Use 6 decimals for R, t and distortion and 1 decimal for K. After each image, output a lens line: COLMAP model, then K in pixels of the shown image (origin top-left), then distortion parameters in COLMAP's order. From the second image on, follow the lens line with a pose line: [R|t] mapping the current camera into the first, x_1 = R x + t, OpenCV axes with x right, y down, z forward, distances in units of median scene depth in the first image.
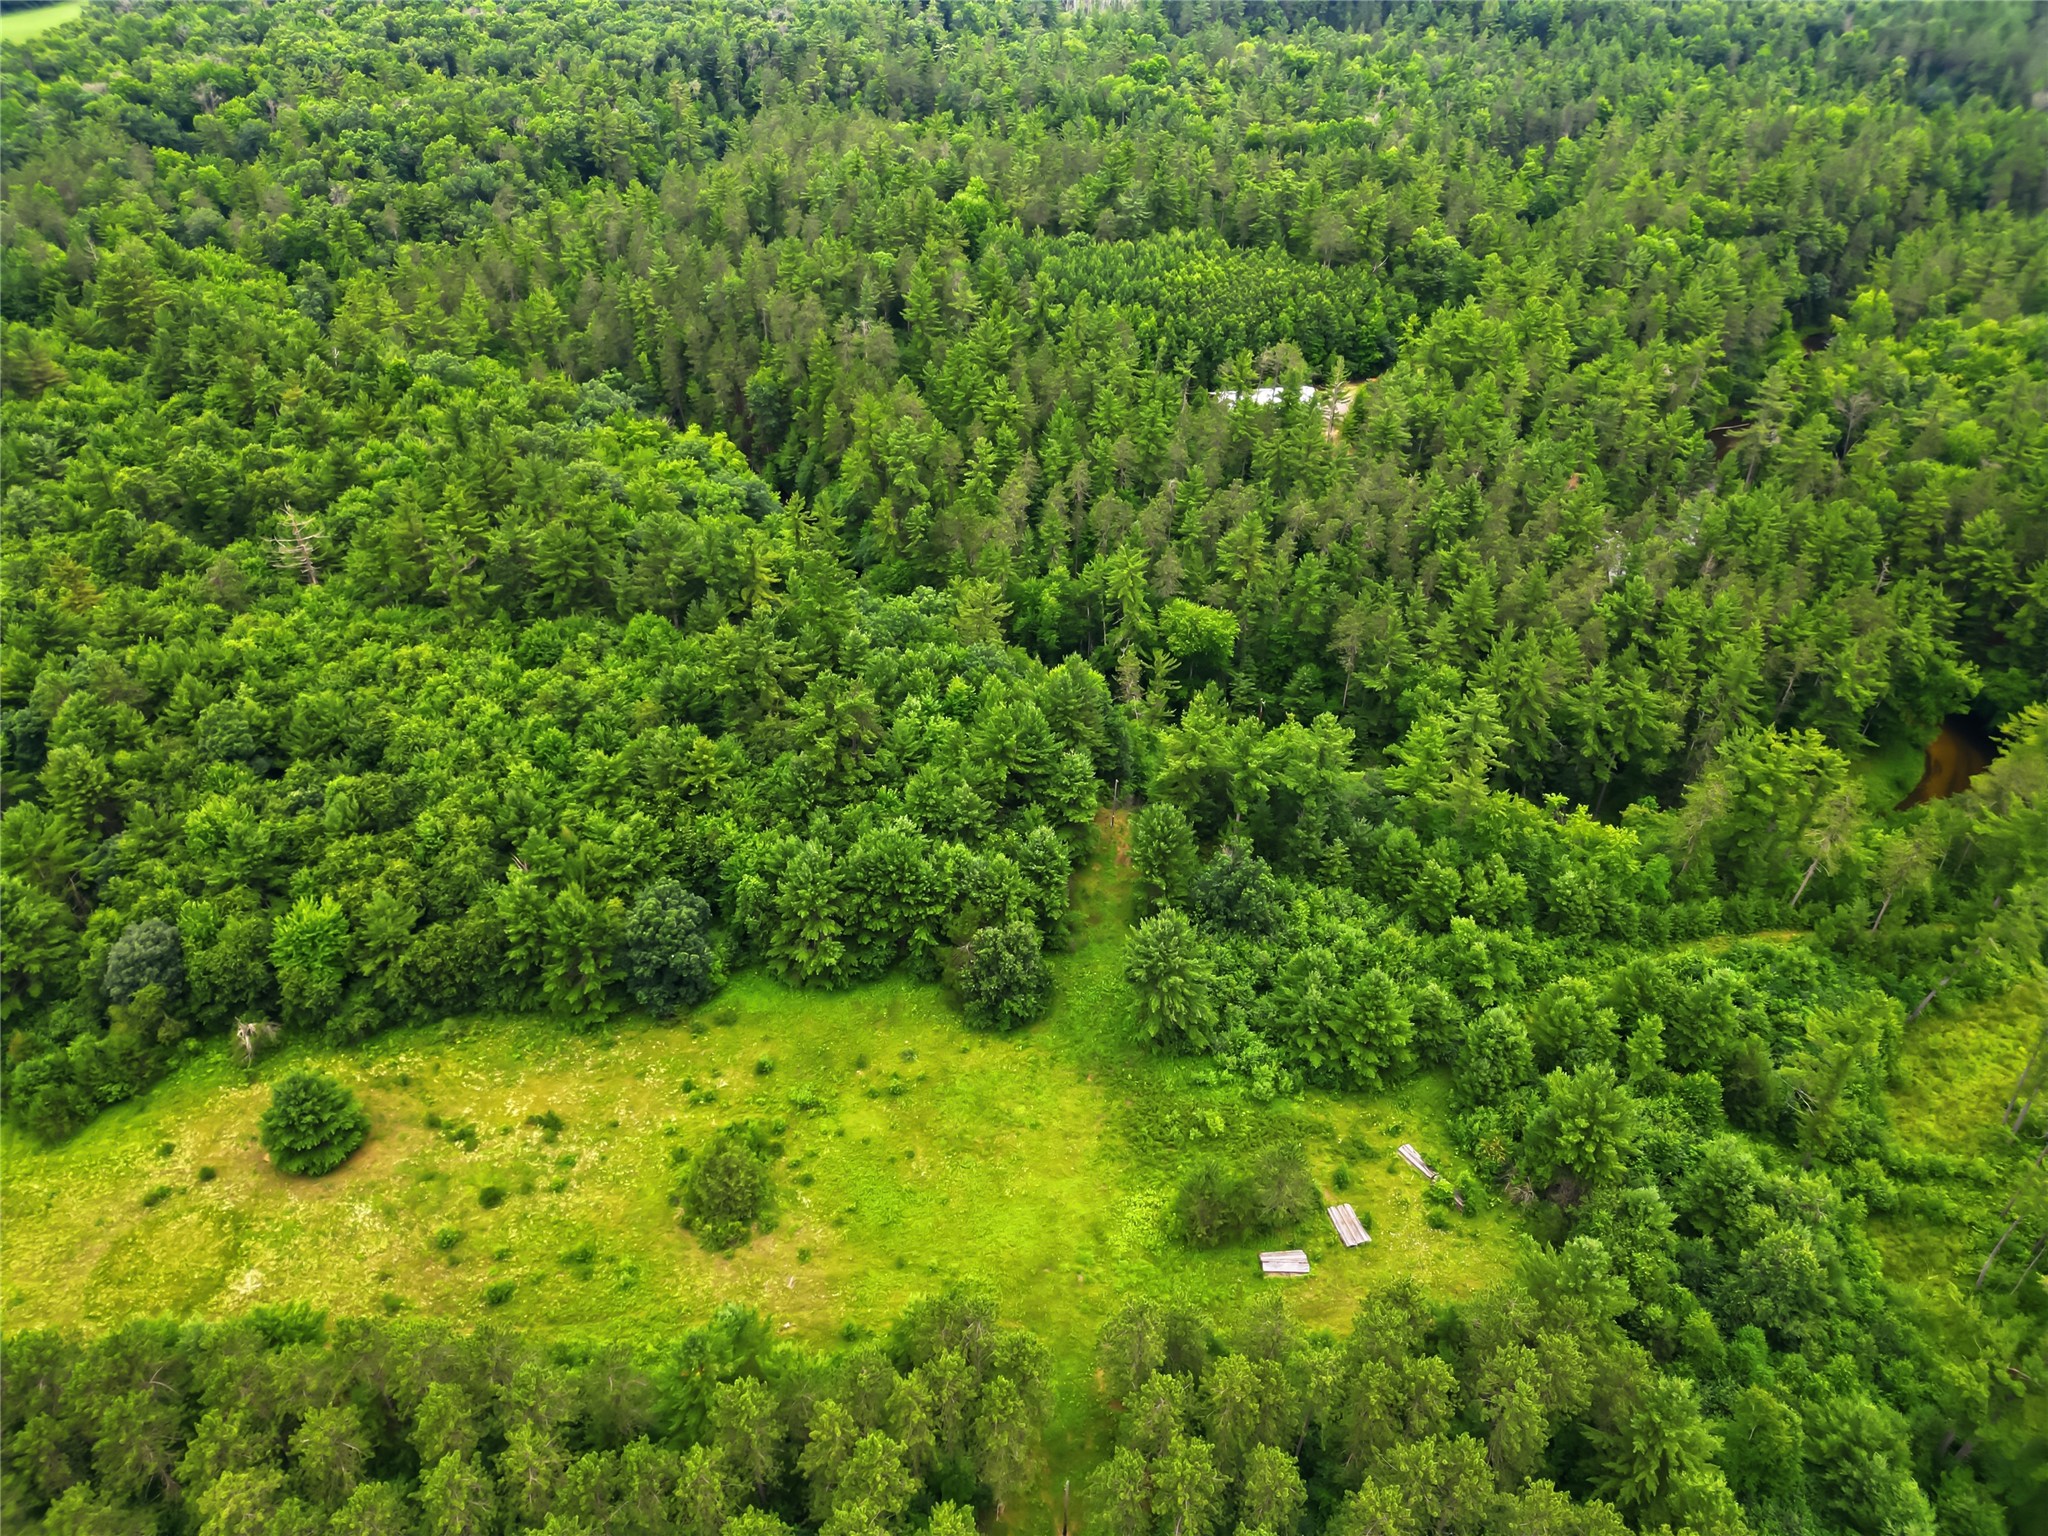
lens RADIAL K [[1435.2, 0, 1017.6], [0, 1435.2, 758.6], [0, 0, 1]] dist [0.065005, -0.061675]
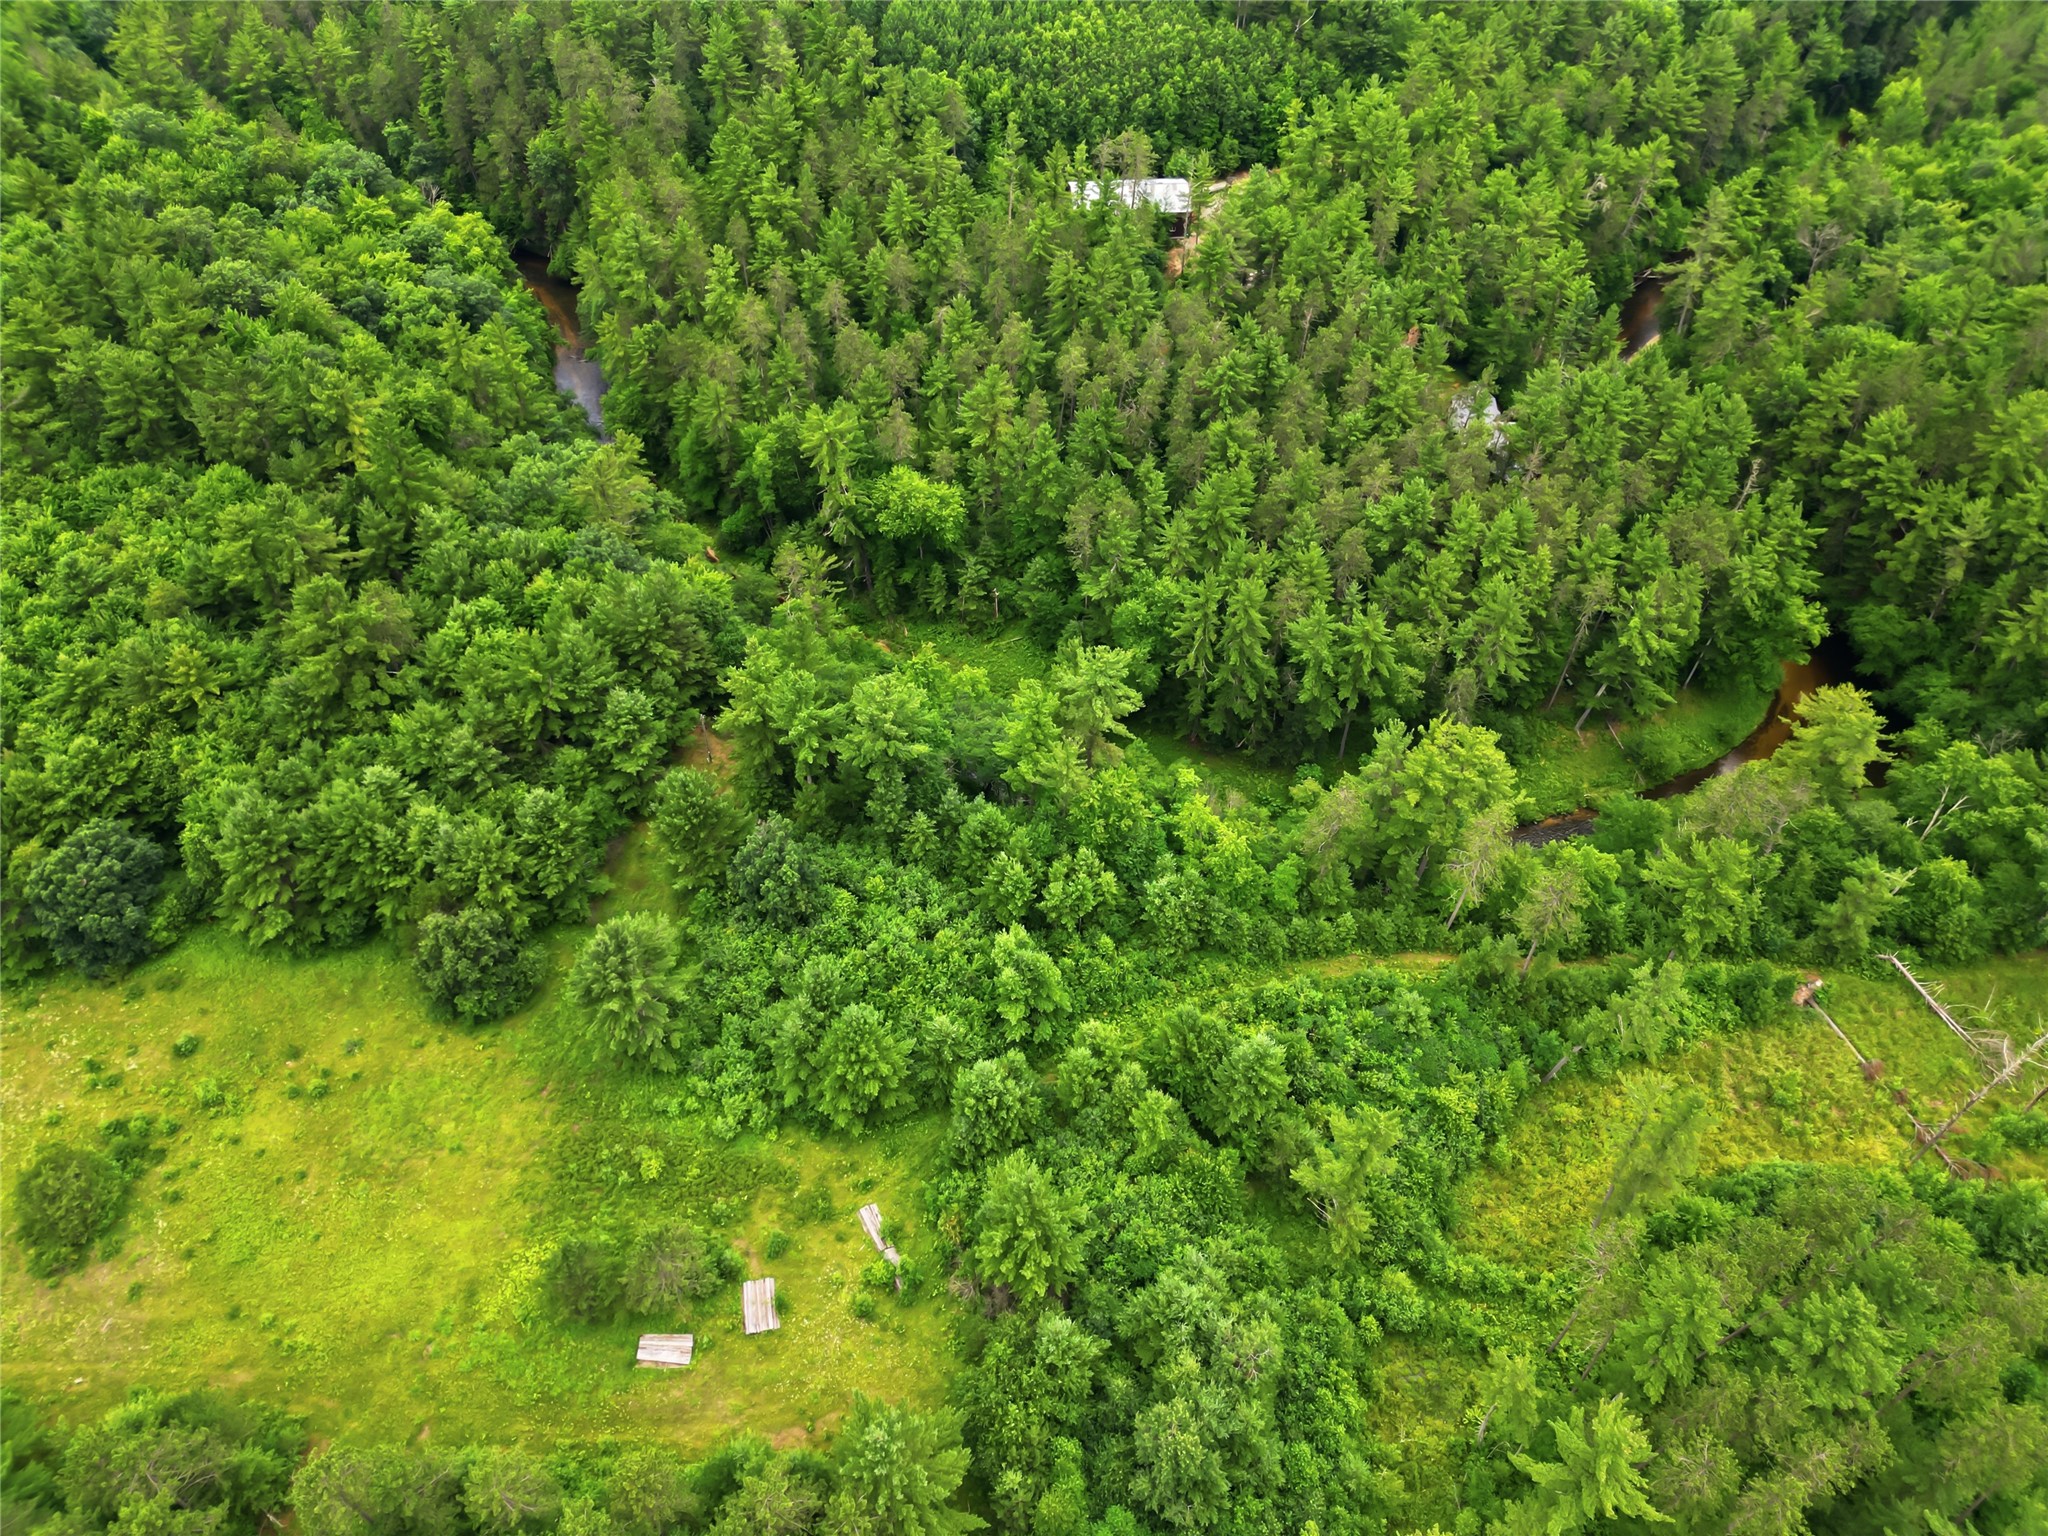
lens RADIAL K [[1429.1, 0, 1024.0], [0, 1429.1, 768.0], [0, 0, 1]] dist [0.069126, -0.064868]
pose [[0.995440, 0.068507, -0.066374, 0.290506], [-0.055063, 0.980890, 0.186606, -0.112431], [0.077890, -0.182101, 0.980190, 0.155084]]
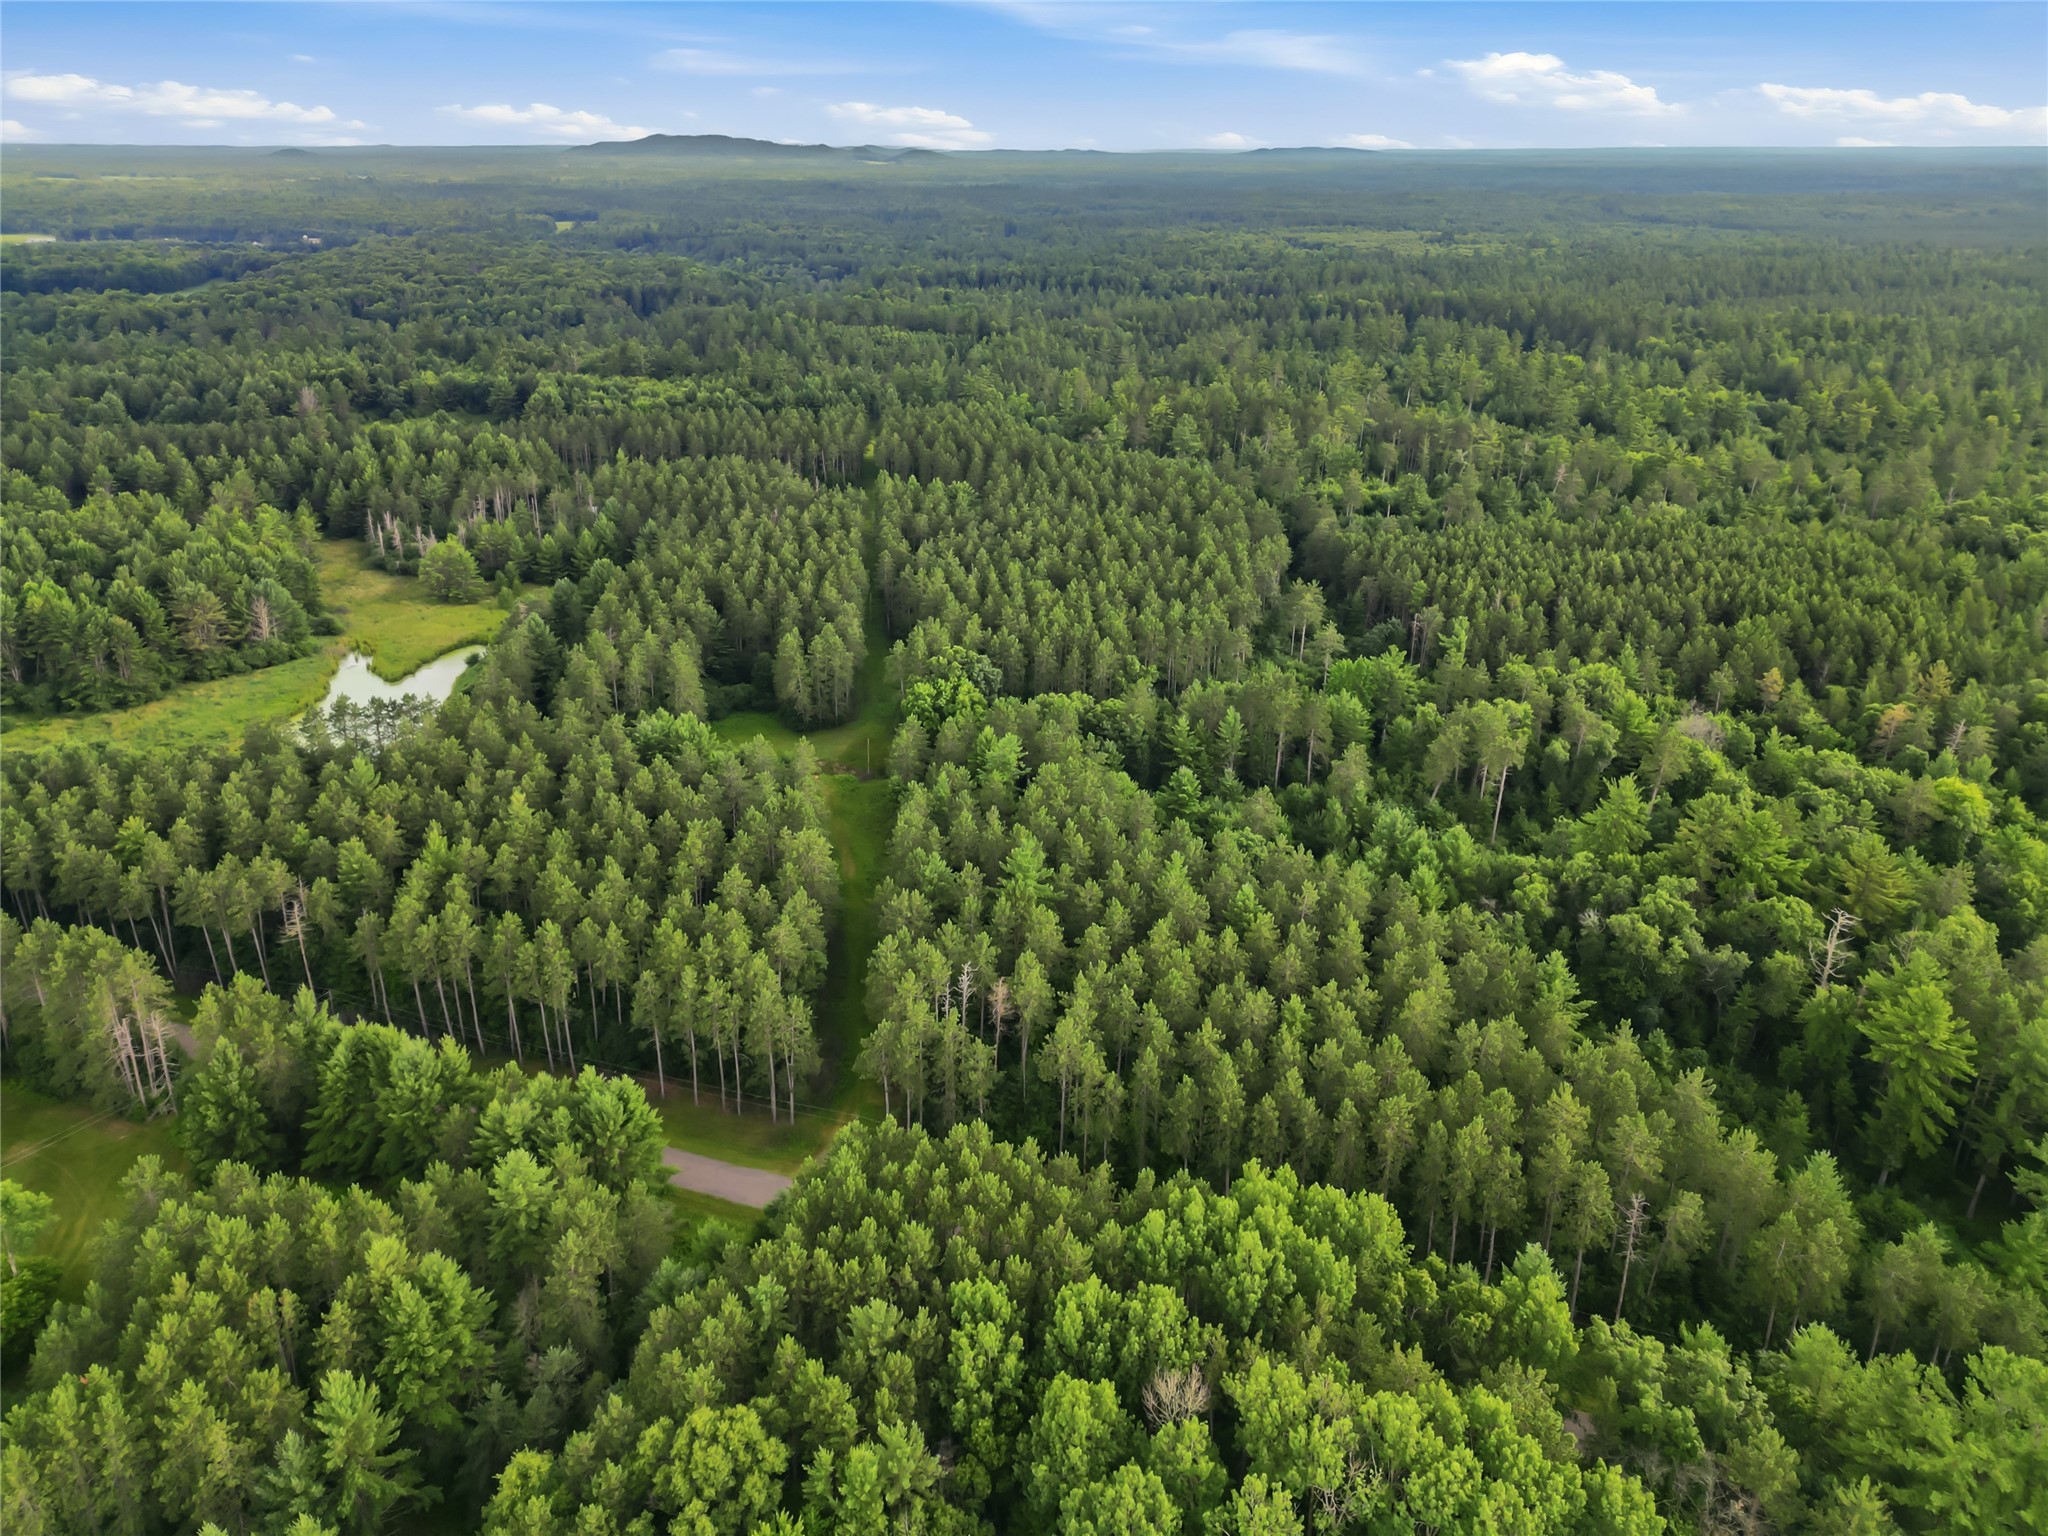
lens RADIAL K [[1459.4, 0, 1007.3], [0, 1459.4, 674.6], [0, 0, 1]] dist [0.066593, -0.055320]
pose [[0.984298, -0.052712, 0.168459, -0.196712], [0.099554, 0.953877, -0.283210, 1.376526], [-0.145761, 0.295533, 0.944147, -1.704693]]
